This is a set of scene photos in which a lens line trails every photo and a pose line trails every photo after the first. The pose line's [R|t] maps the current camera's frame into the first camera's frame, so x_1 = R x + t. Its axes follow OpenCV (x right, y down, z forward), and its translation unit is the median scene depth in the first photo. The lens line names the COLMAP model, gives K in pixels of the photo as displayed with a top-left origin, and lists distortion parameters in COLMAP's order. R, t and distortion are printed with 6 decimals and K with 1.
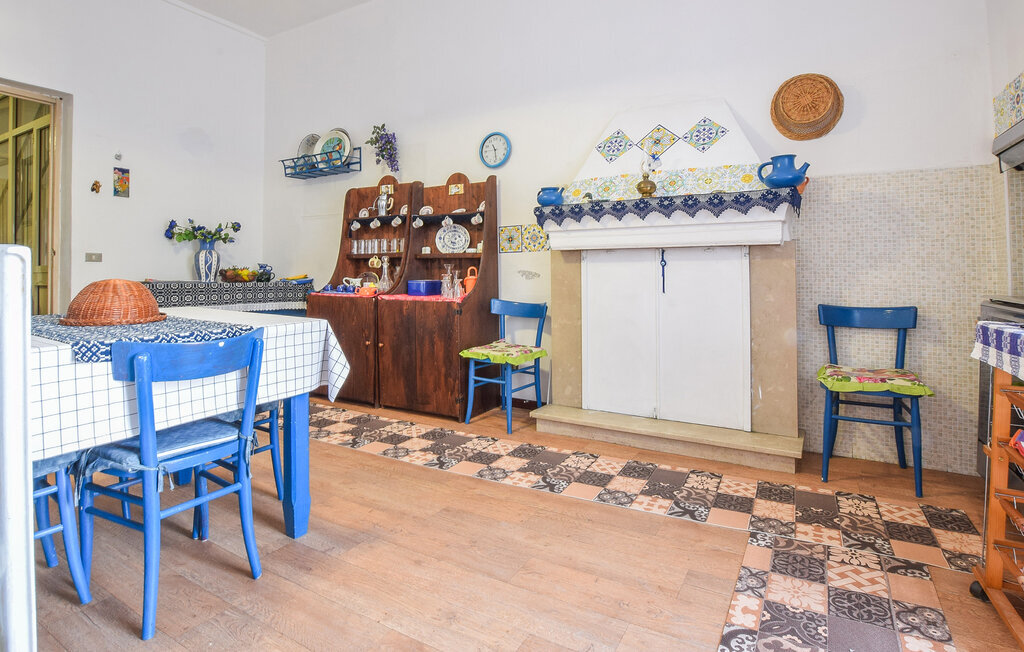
lens RADIAL K [[552.6, 0, 511.1], [0, 552.6, 270.7], [0, 0, 1]] dist [-0.067663, 0.000229]
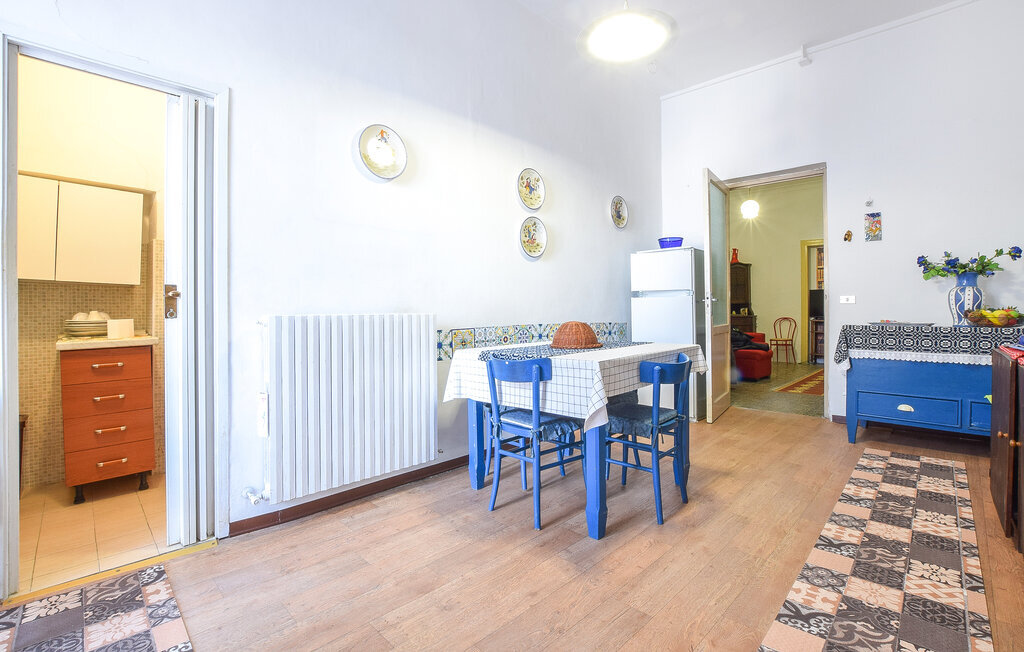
lens RADIAL K [[434.4, 0, 477.6], [0, 434.4, 317.8], [0, 0, 1]] dist [-0.042255, -0.000229]
pose [[-0.304053, 0.011336, -0.952588, 0.391251], [0.013956, 0.999875, 0.007444, -0.005961], [0.952553, -0.011030, -0.304173, 0.694109]]
